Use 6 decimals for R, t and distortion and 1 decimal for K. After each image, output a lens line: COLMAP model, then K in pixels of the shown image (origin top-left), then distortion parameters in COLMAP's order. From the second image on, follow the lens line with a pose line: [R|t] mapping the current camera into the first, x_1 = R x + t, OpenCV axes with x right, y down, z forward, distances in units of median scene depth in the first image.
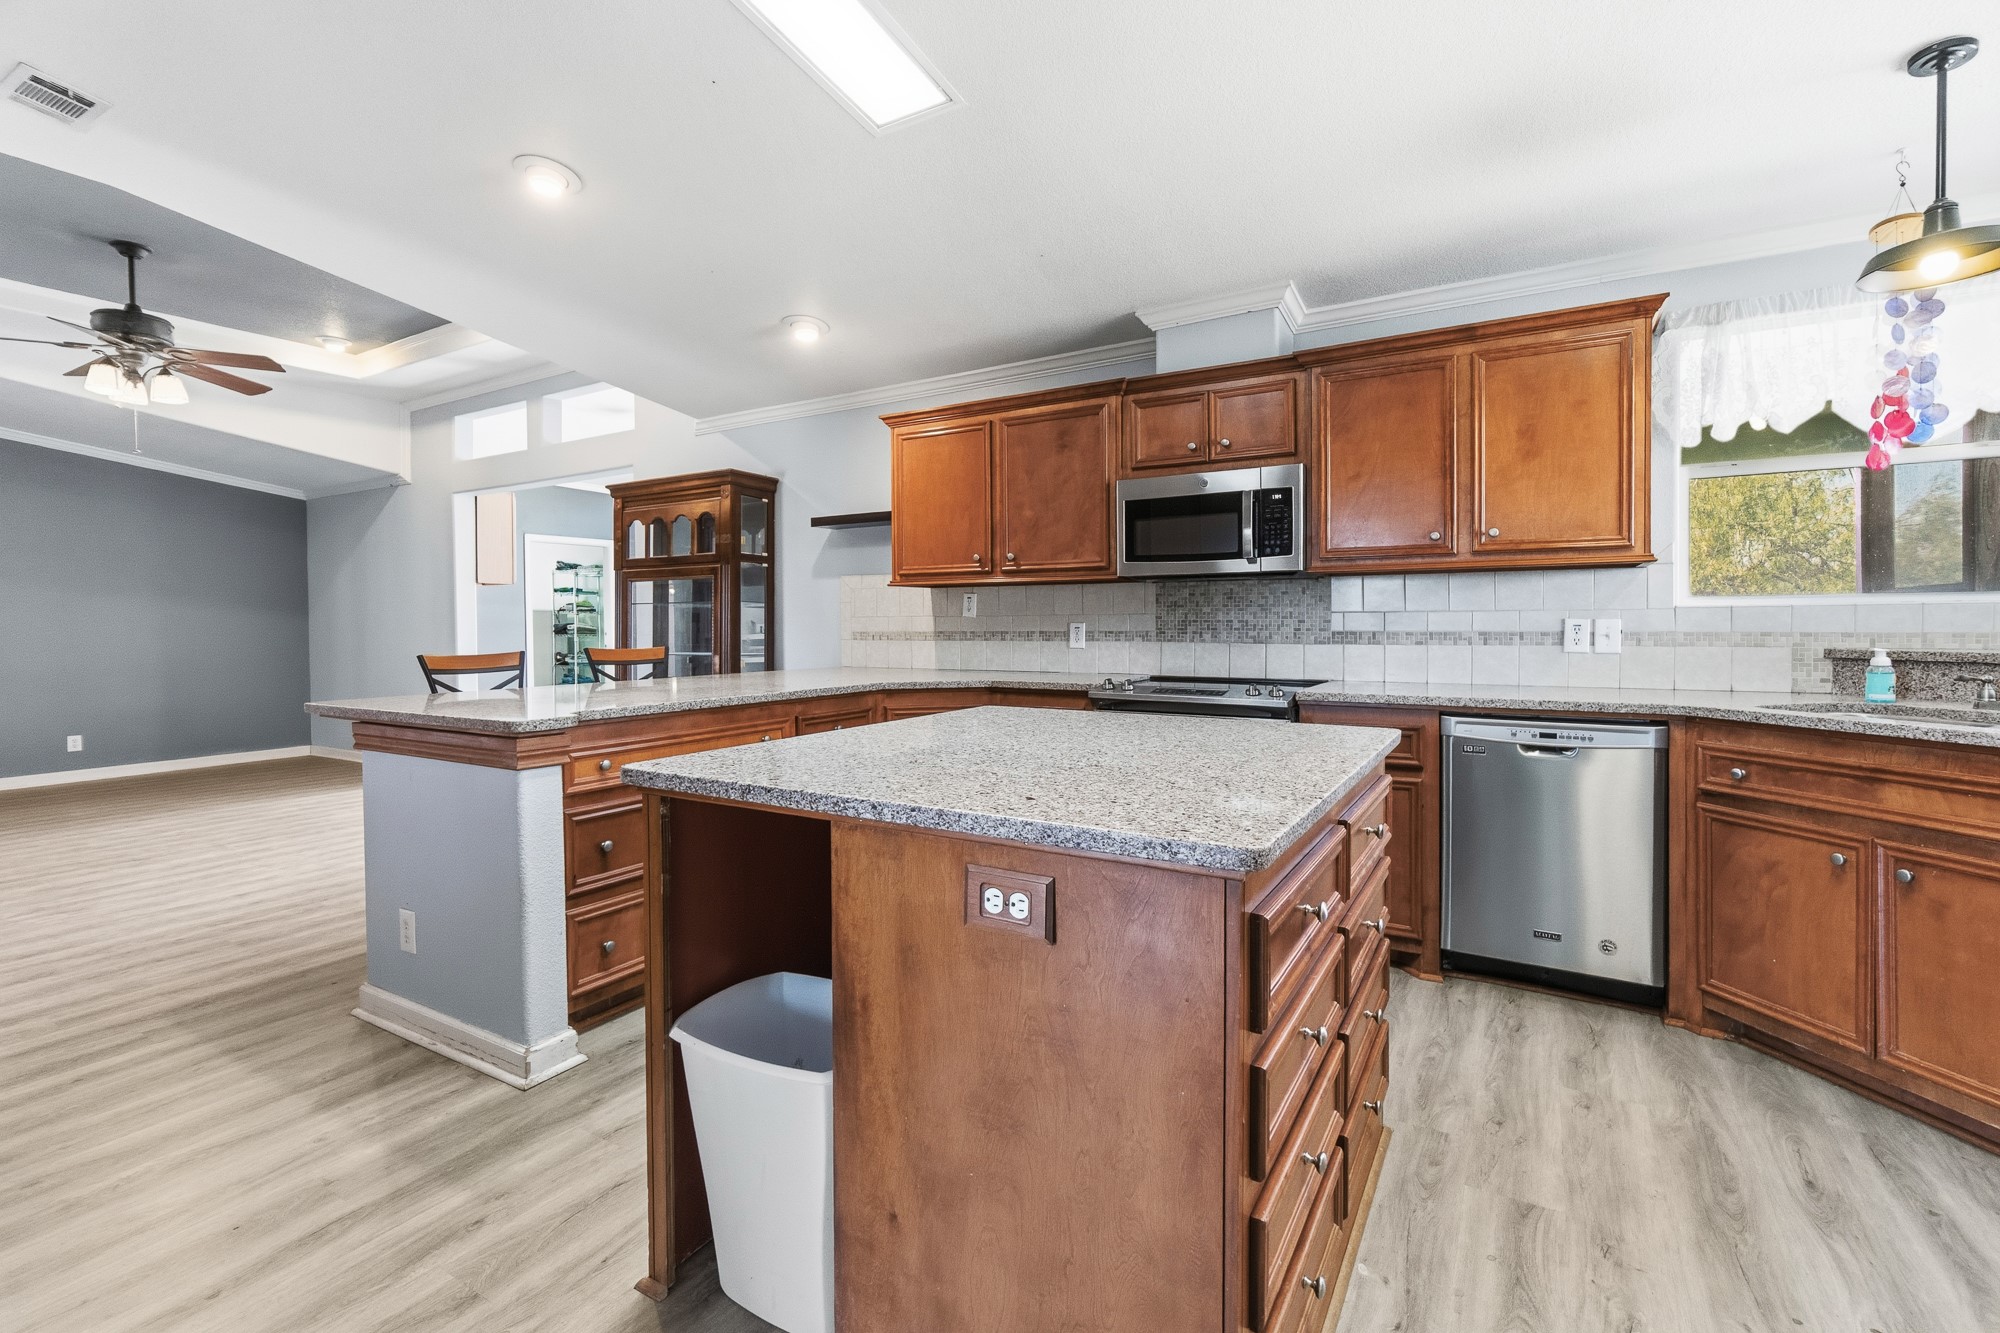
lens RADIAL K [[878.4, 0, 1012.6], [0, 878.4, 636.9], [0, 0, 1]] dist [-0.002889, -0.000436]
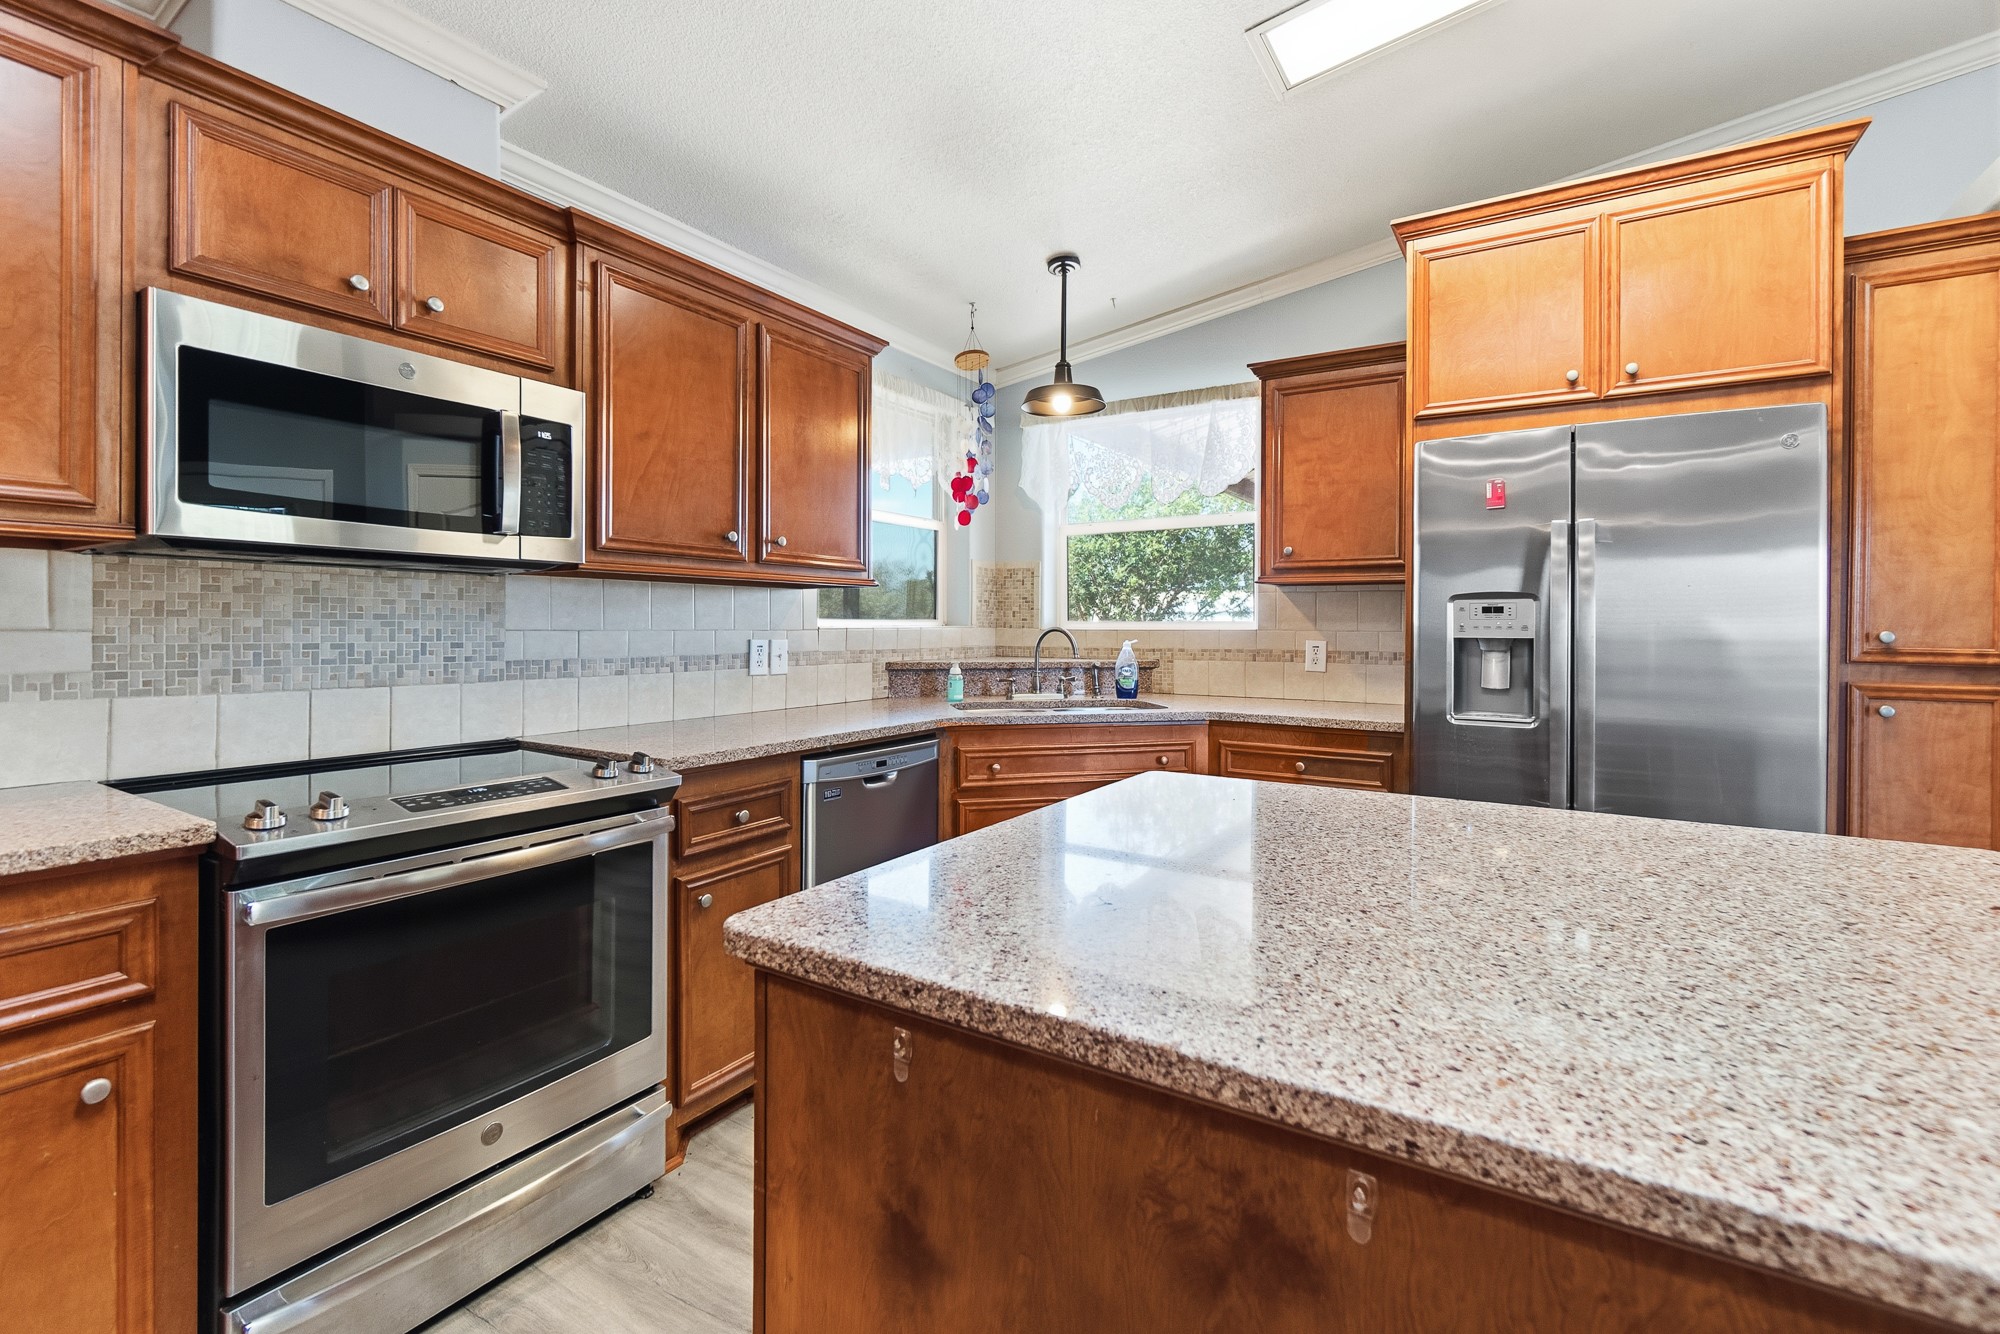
lens RADIAL K [[878.4, 0, 1012.6], [0, 878.4, 637.4], [0, 0, 1]] dist [-0.002889, -0.000436]
pose [[0.024534, -0.006632, 0.999677, -0.289959], [0.012787, 0.999898, 0.006320, -0.024774], [-0.999617, 0.012627, 0.024617, 0.693813]]
